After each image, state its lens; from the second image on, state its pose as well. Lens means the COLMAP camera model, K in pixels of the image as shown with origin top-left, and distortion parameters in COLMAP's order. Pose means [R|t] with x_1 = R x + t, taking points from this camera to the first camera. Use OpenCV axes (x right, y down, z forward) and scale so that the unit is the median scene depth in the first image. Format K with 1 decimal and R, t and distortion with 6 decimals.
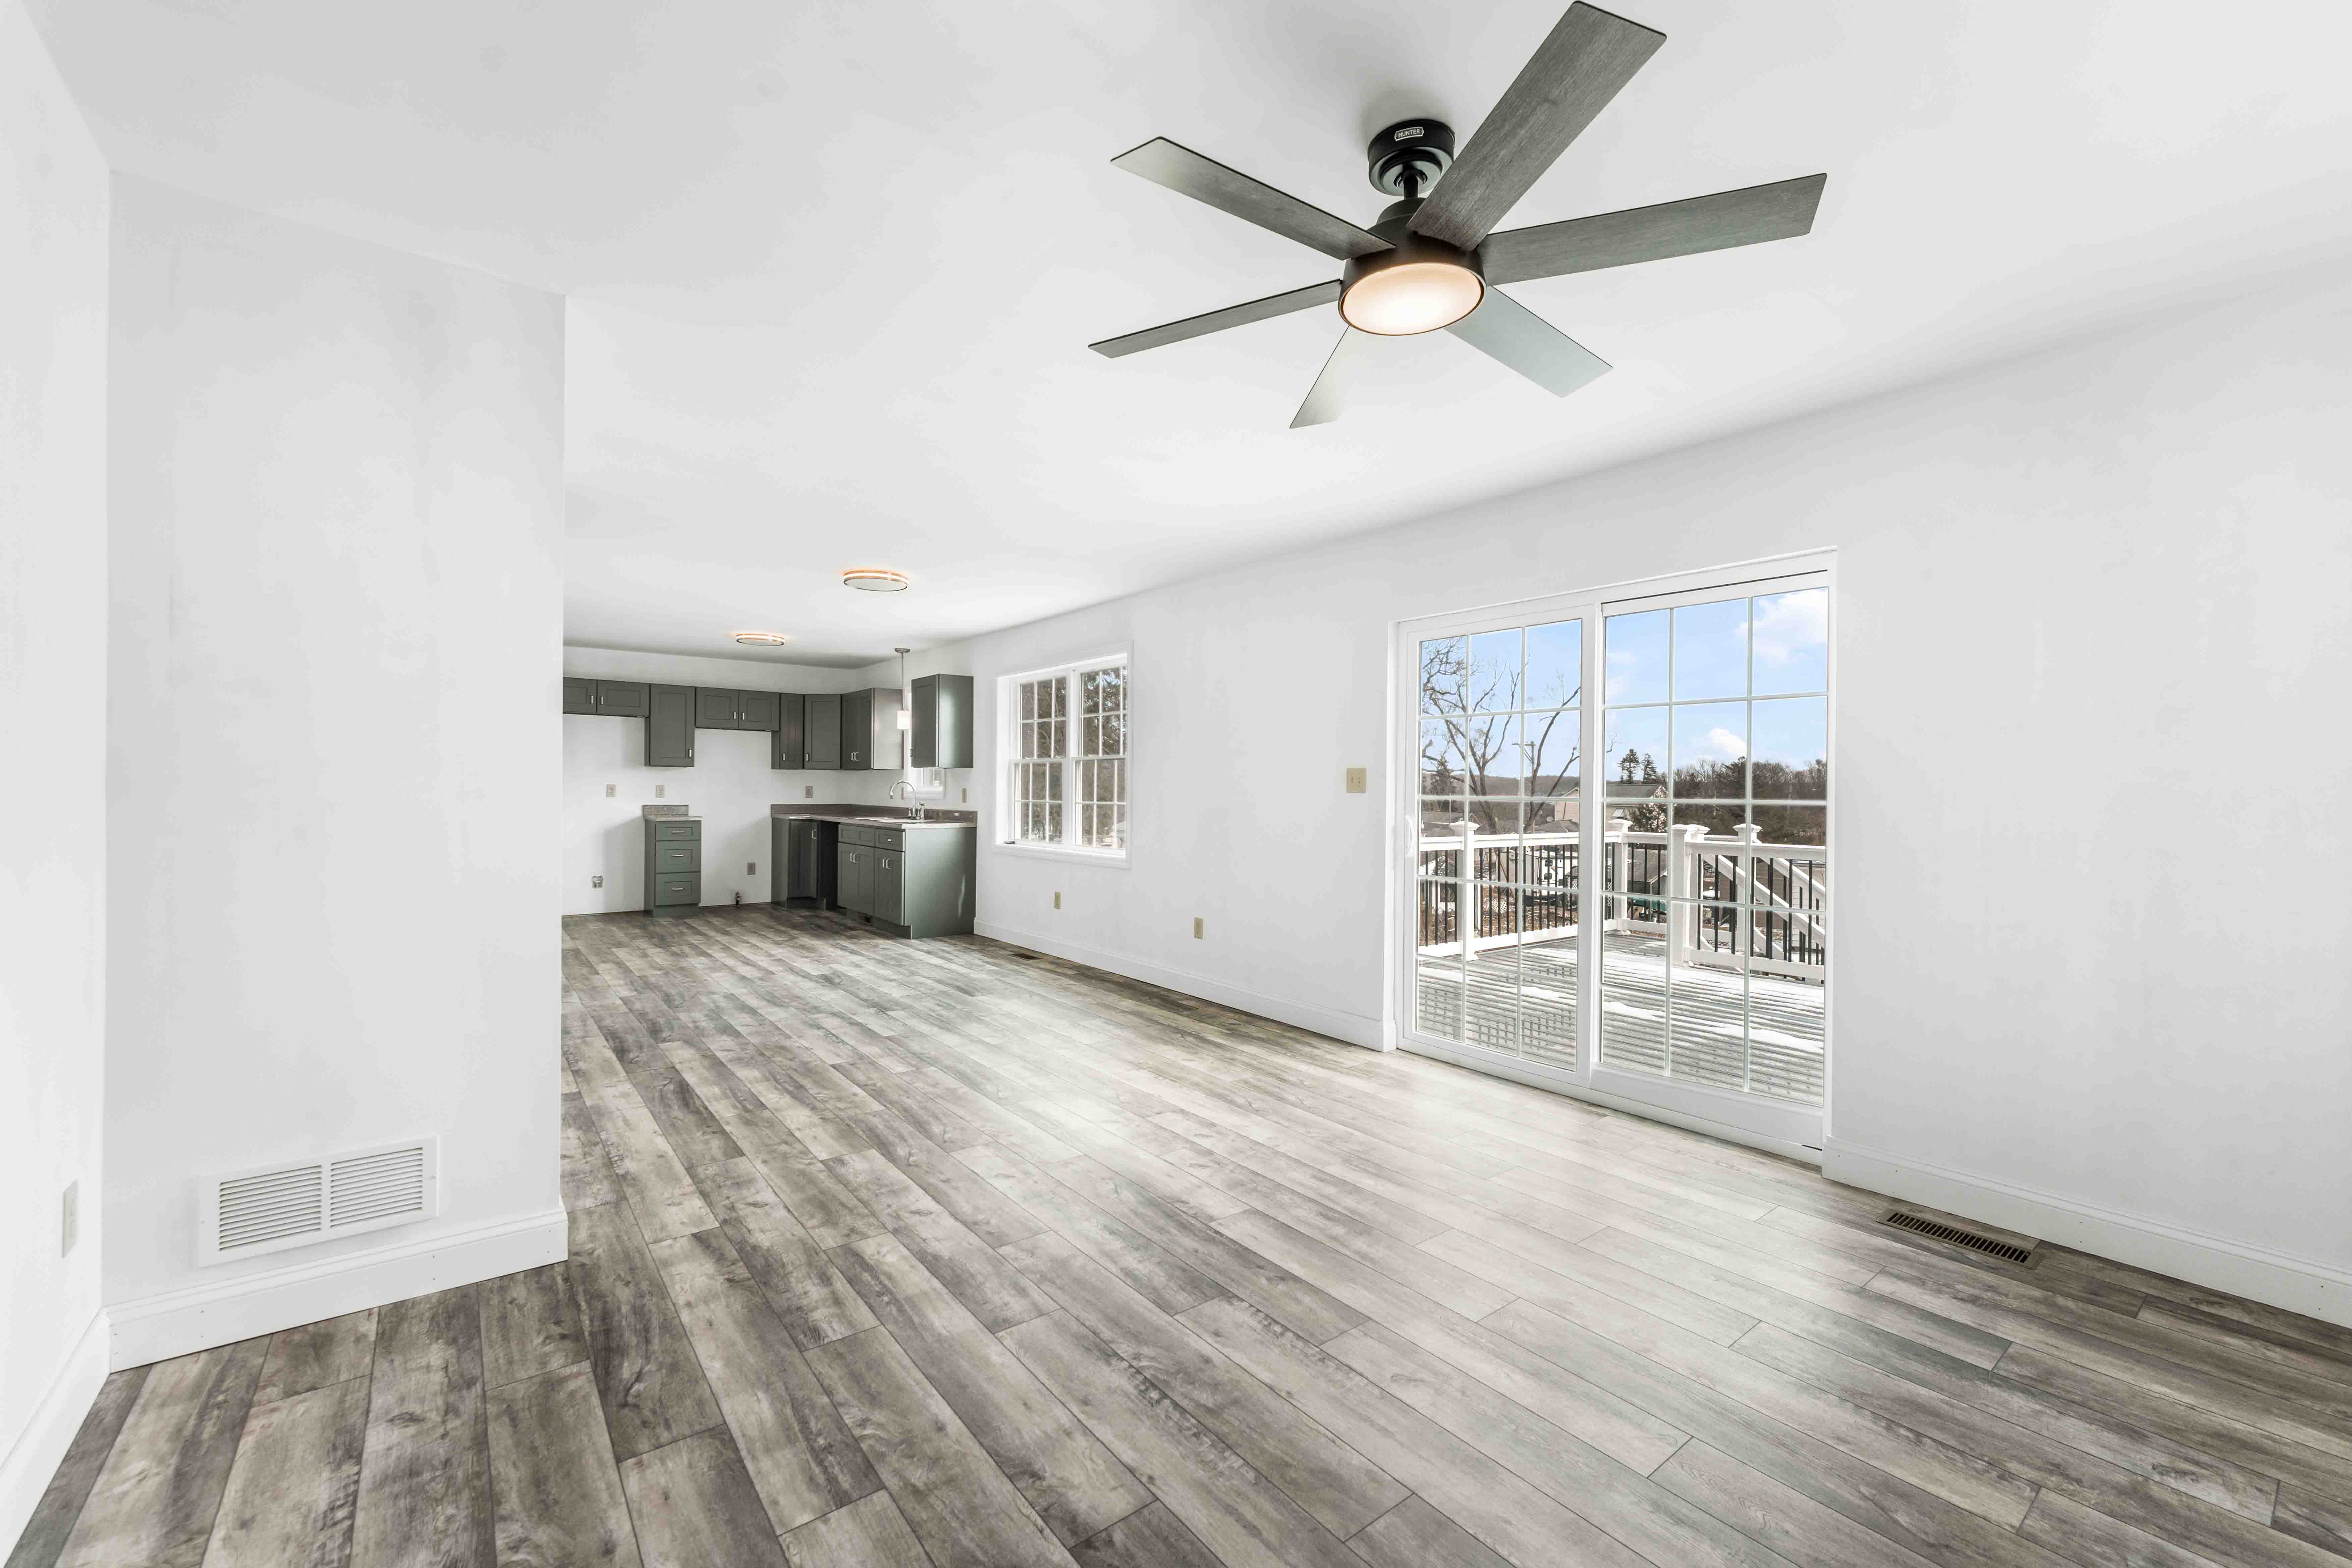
lens RADIAL K [[937.4, 0, 1180.8], [0, 937.4, 786.4], [0, 0, 1]] dist [0.002870, -0.001459]
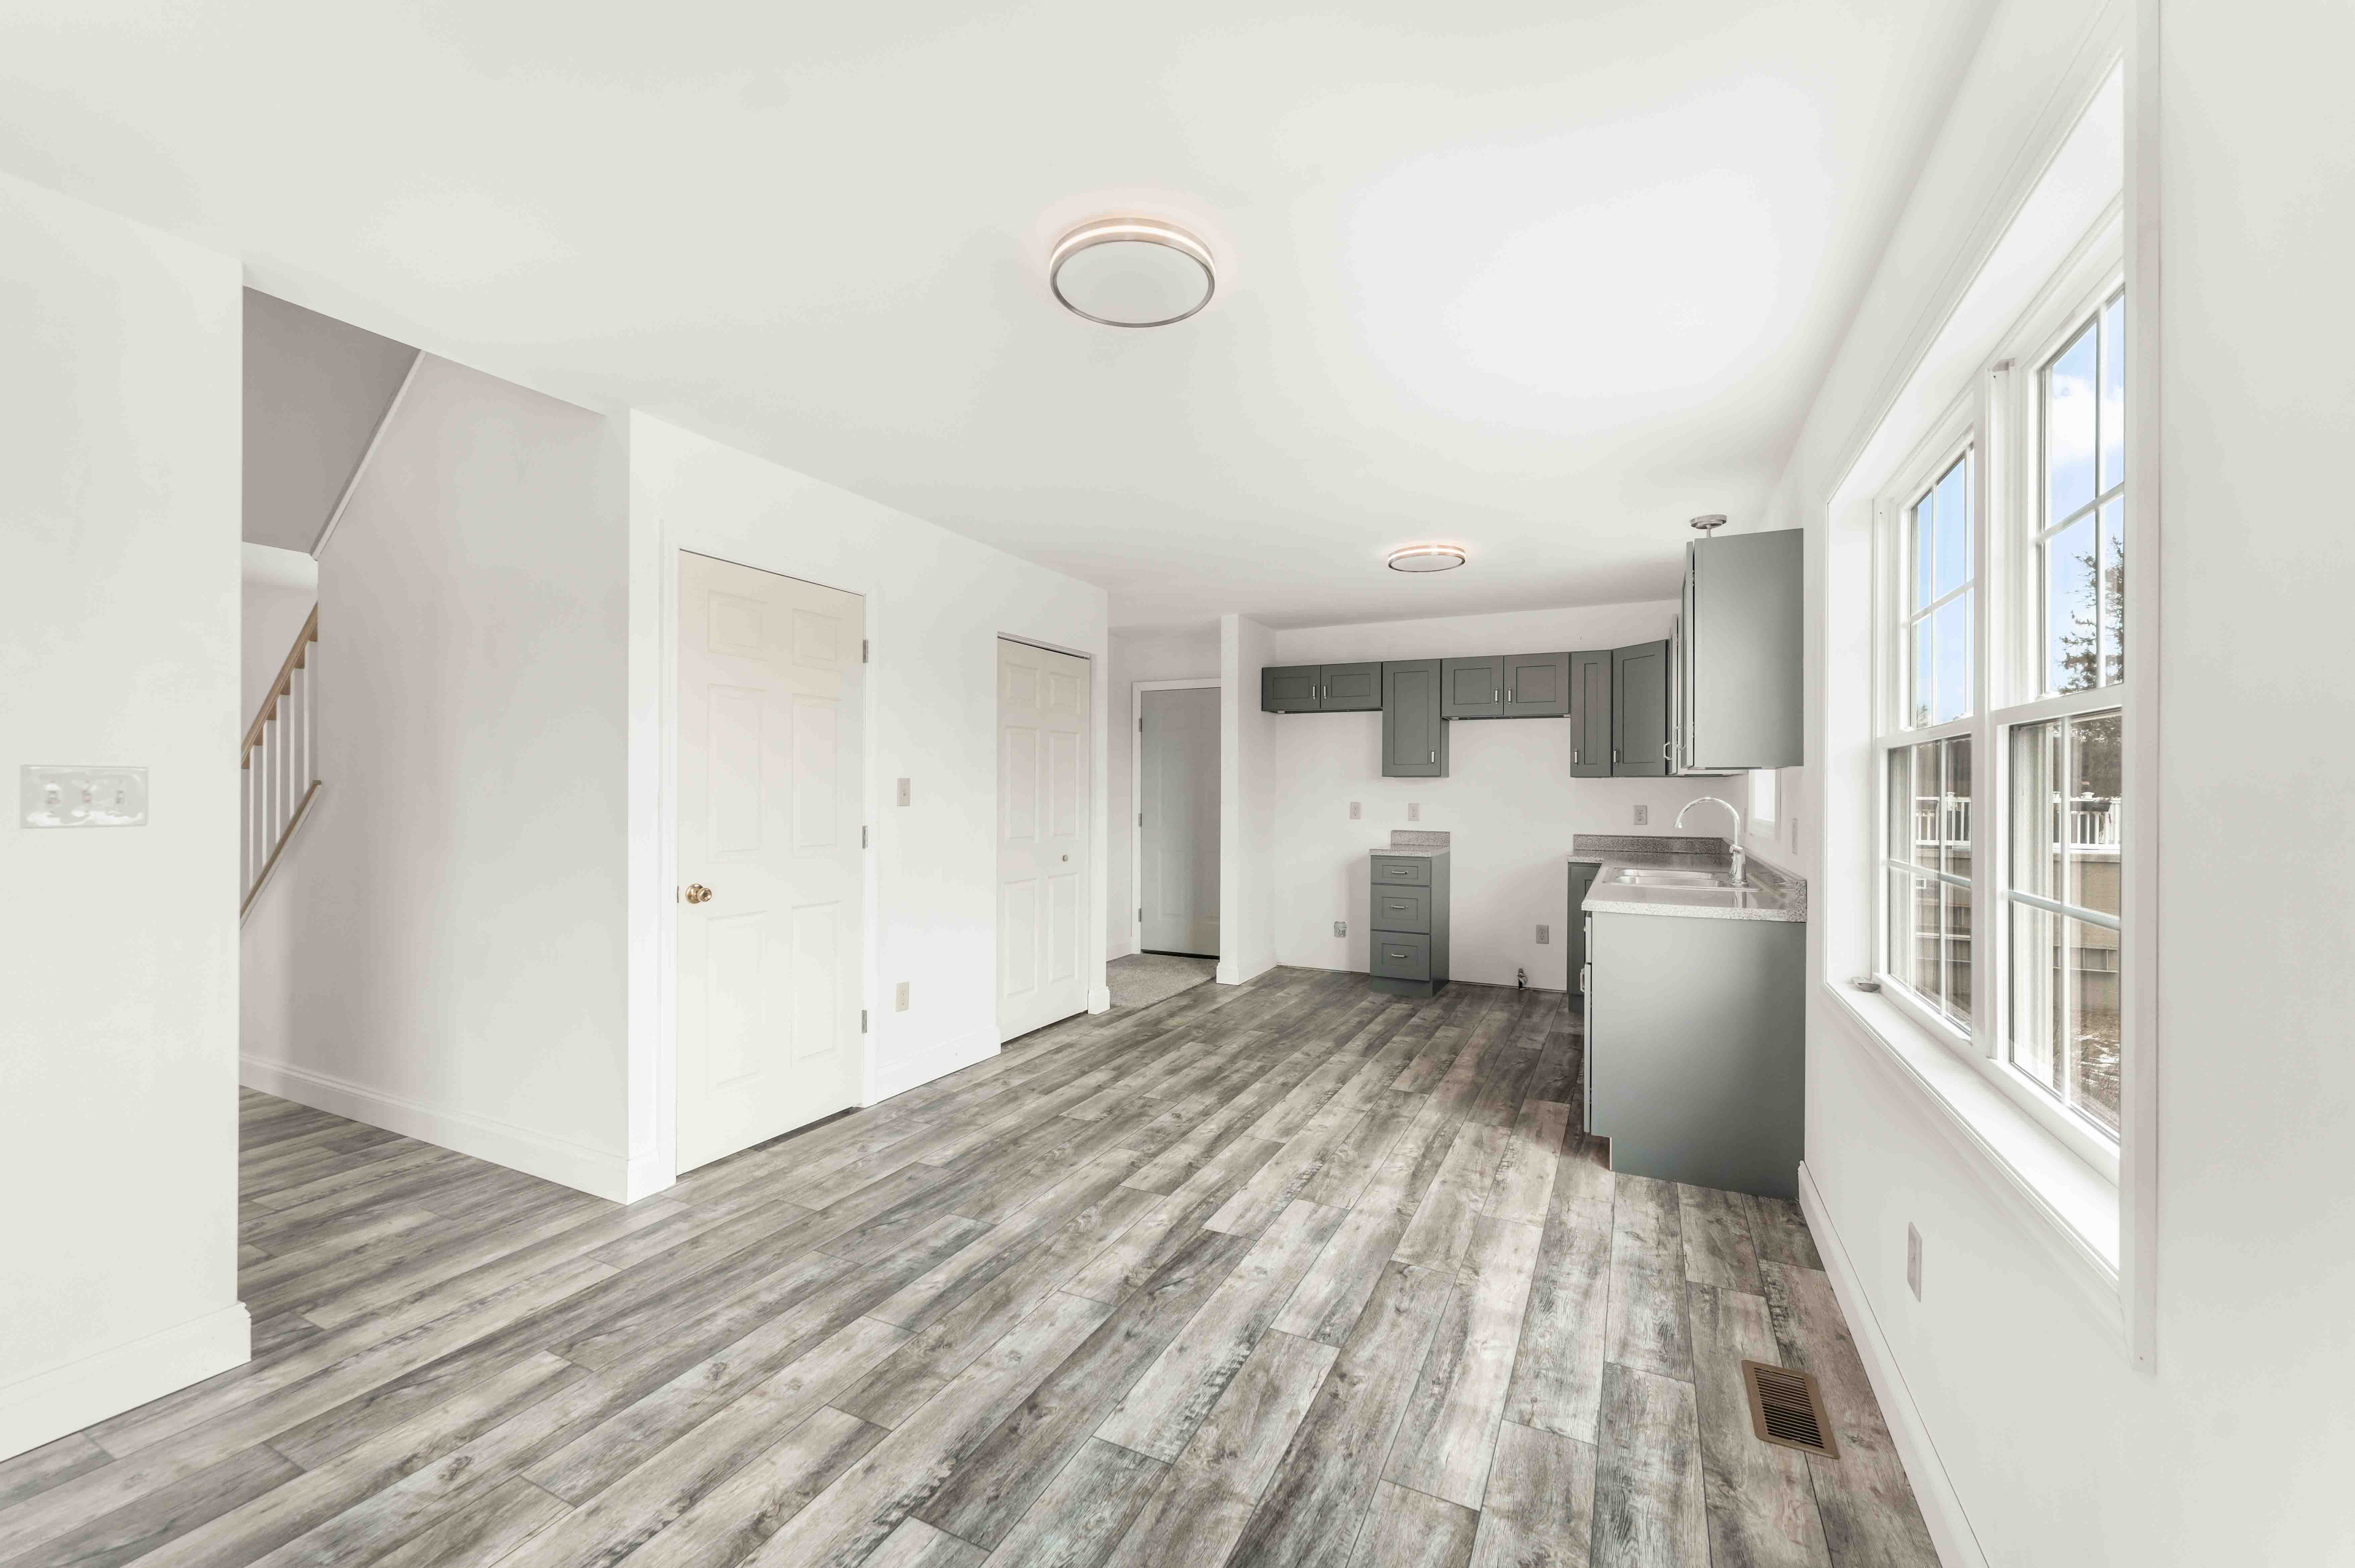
lens RADIAL K [[938.6, 0, 1193.2], [0, 938.6, 796.1], [0, 0, 1]] dist [0.002870, -0.001459]
pose [[0.436798, -0.003550, -0.899553, 0.021338], [0.000394, 0.999993, -0.003755, -0.007447], [0.899559, 0.001285, 0.436796, 0.985172]]
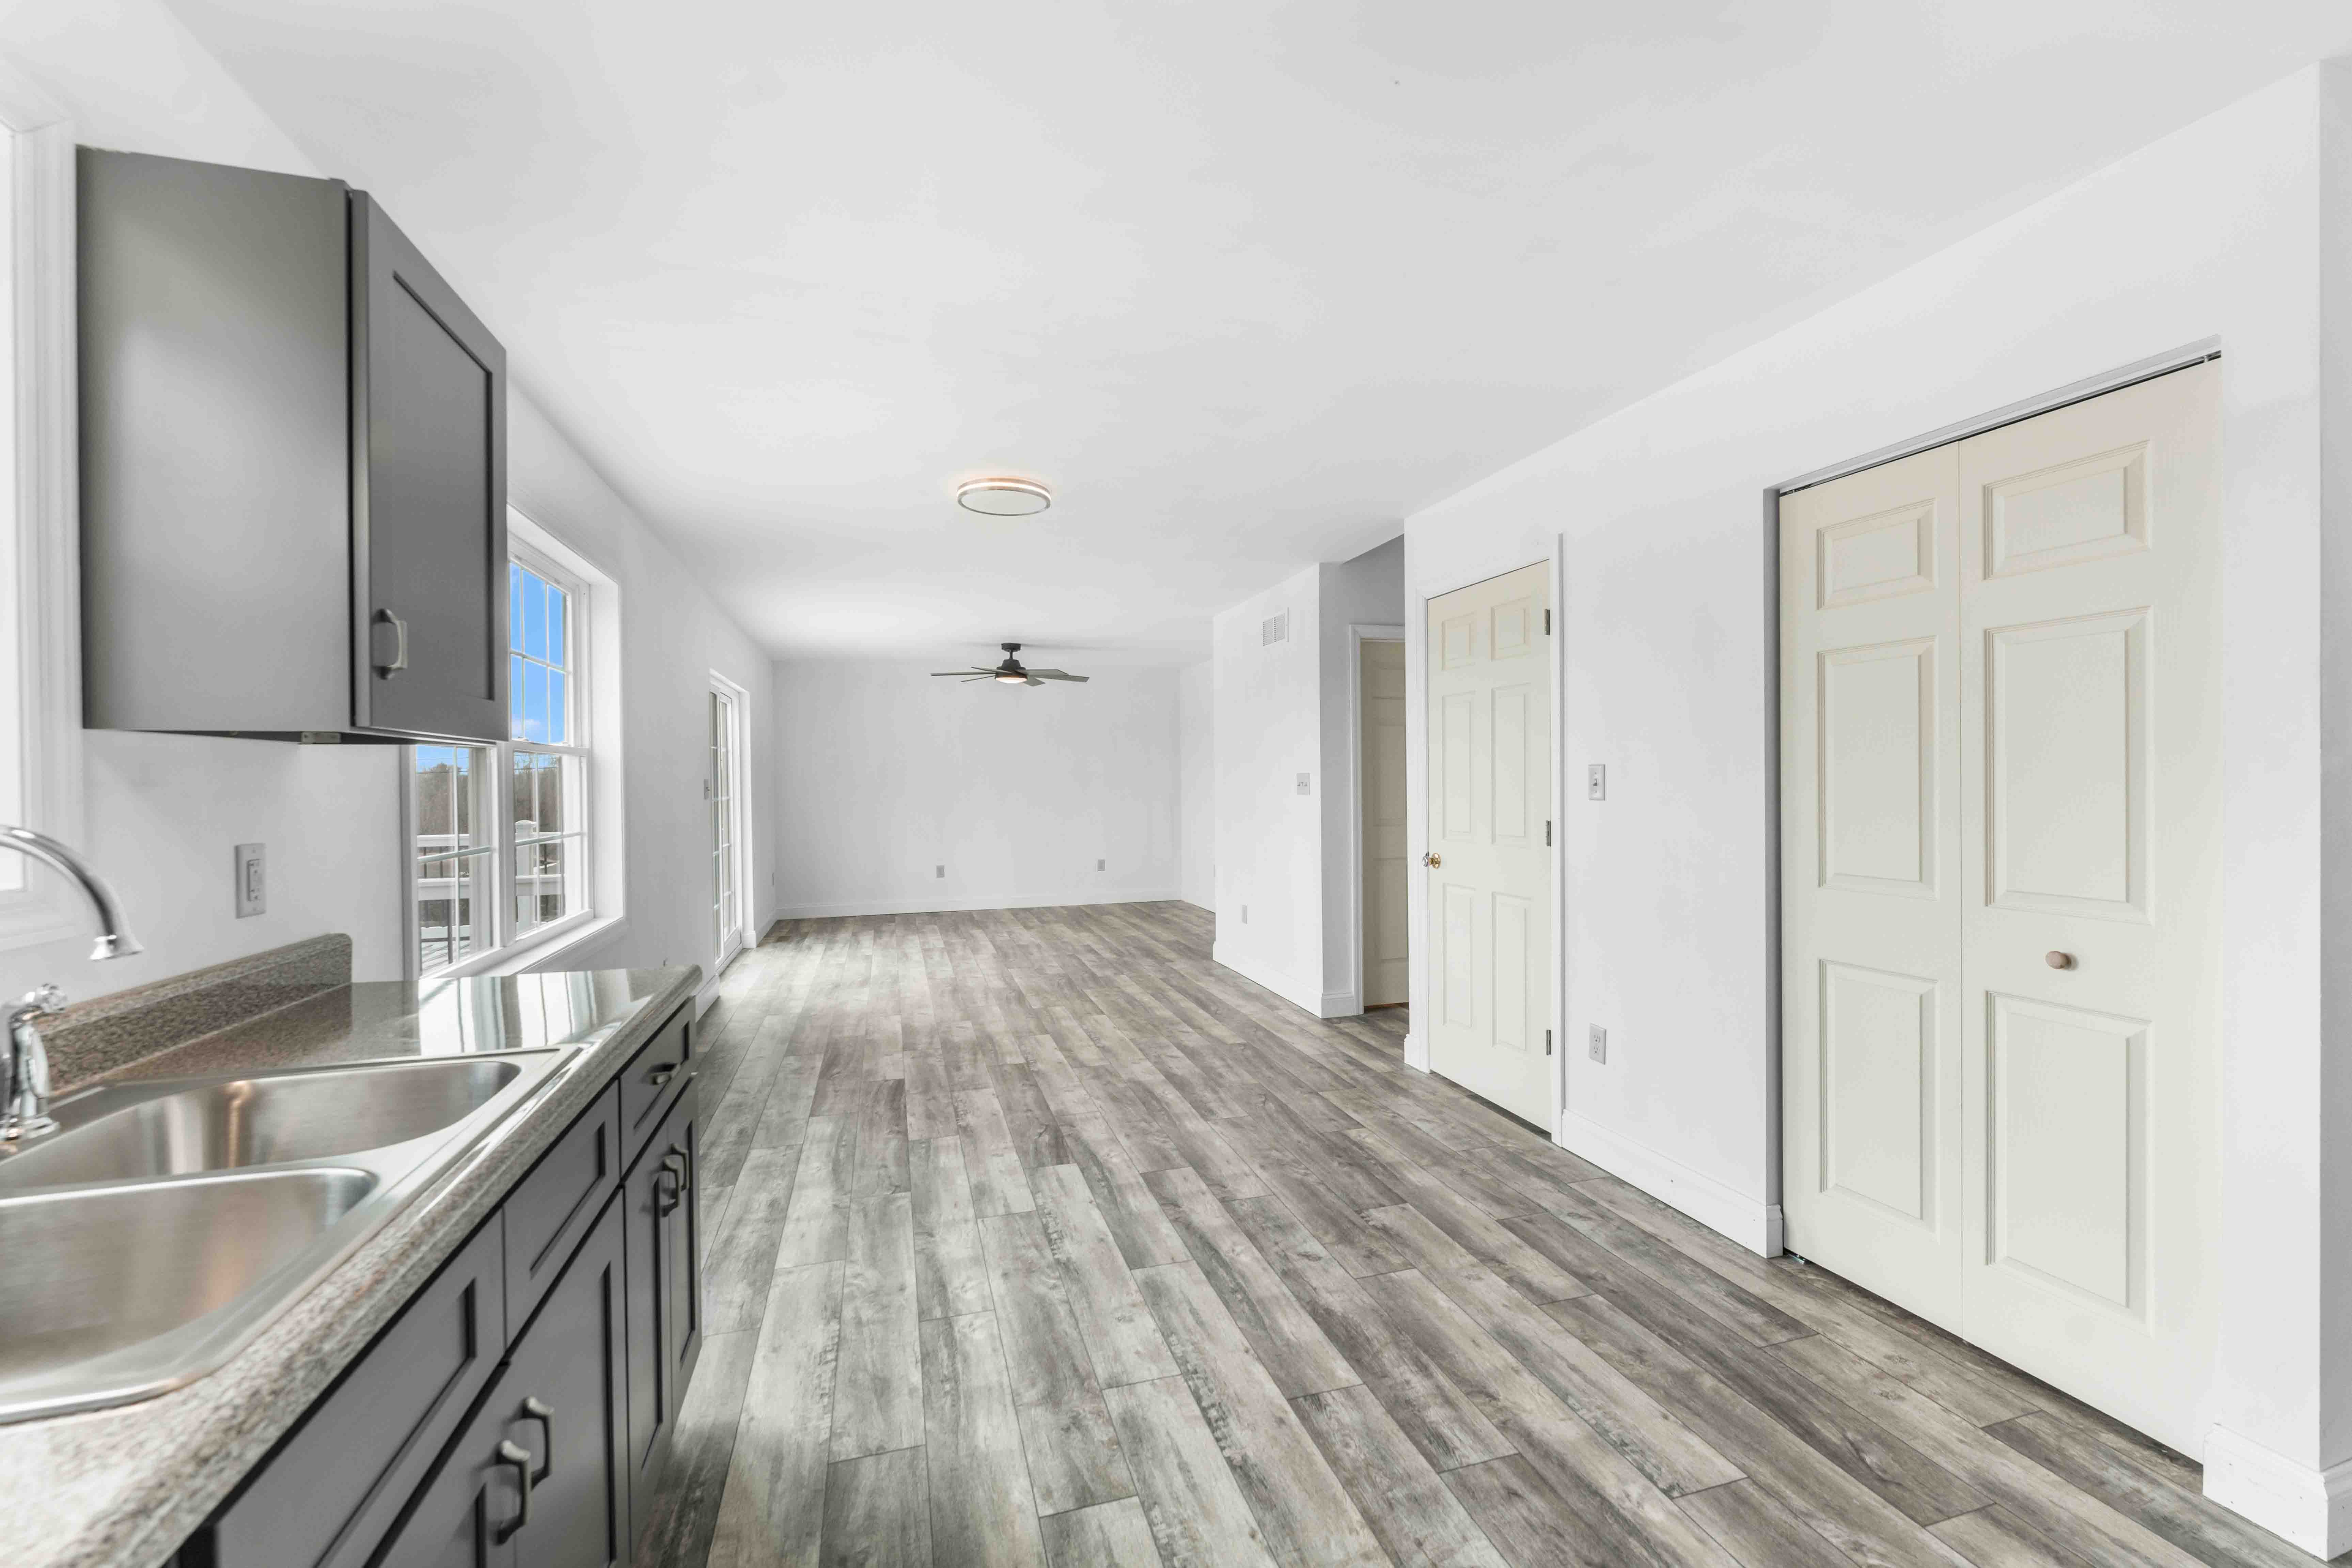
lens RADIAL K [[937.4, 0, 1165.2], [0, 937.4, 781.9], [0, 0, 1]] dist [0.002870, -0.001459]
pose [[-0.927433, -0.002526, 0.373980, -0.780532], [-0.000110, 0.999979, 0.006484, -0.020173], [-0.373989, 0.005972, -0.927414, 1.811441]]
